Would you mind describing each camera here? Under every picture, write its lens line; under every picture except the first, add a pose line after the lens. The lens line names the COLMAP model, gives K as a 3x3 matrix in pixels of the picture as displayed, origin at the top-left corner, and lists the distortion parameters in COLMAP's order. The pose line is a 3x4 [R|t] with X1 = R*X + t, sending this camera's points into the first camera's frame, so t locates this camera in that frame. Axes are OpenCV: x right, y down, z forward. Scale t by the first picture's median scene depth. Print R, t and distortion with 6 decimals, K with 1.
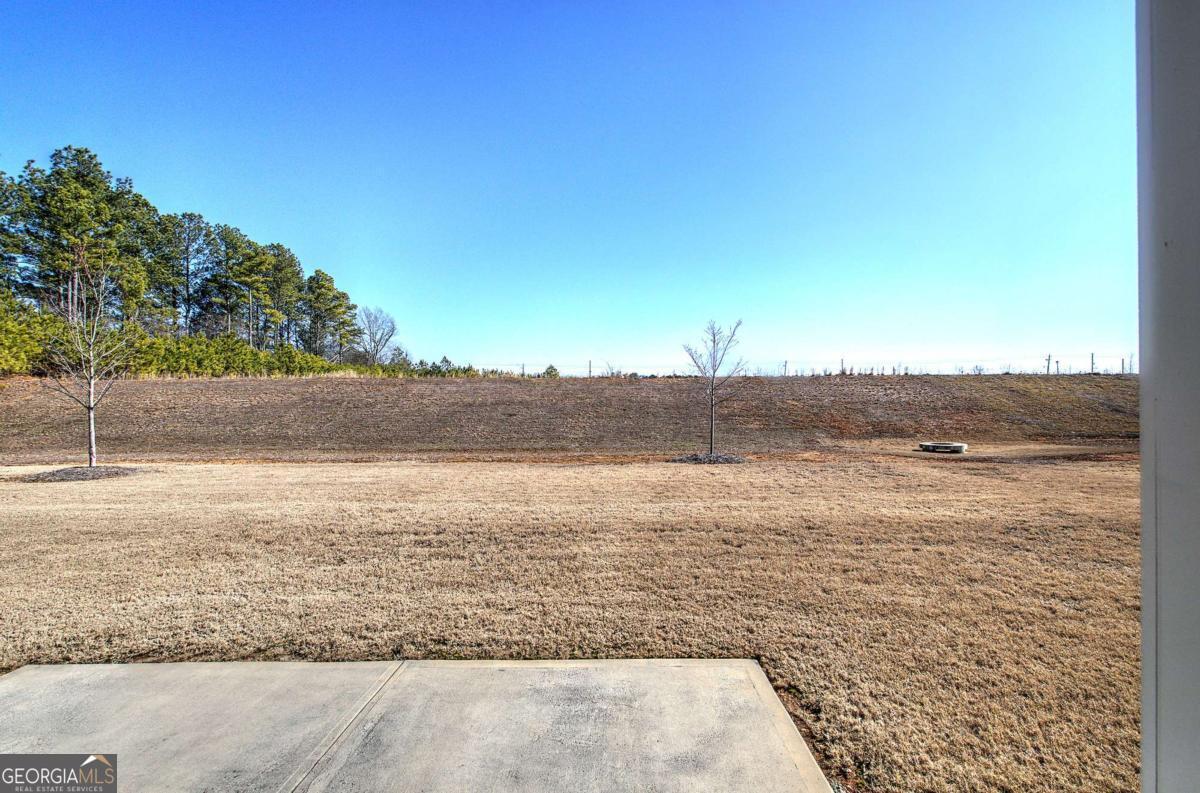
lens RADIAL K [[512.8, 0, 606.7], [0, 512.8, 396.3], [0, 0, 1]] dist [-0.007053, 0.005599]
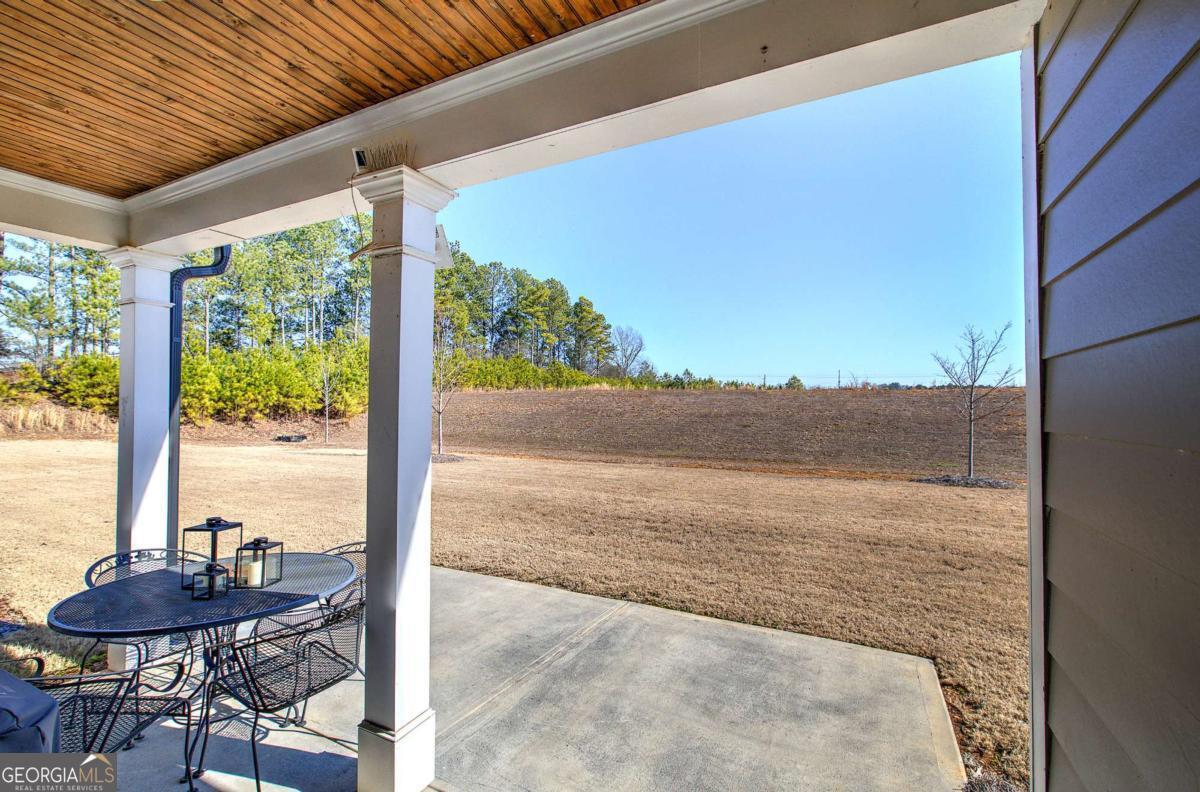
lens RADIAL K [[512.8, 0, 606.7], [0, 512.8, 395.8], [0, 0, 1]] dist [-0.007053, 0.005599]
pose [[0.895077, 0.001058, -0.445911, 0.082509], [-0.011056, 0.999742, -0.019821, -0.001890], [0.445775, 0.022671, 0.894858, -0.133354]]
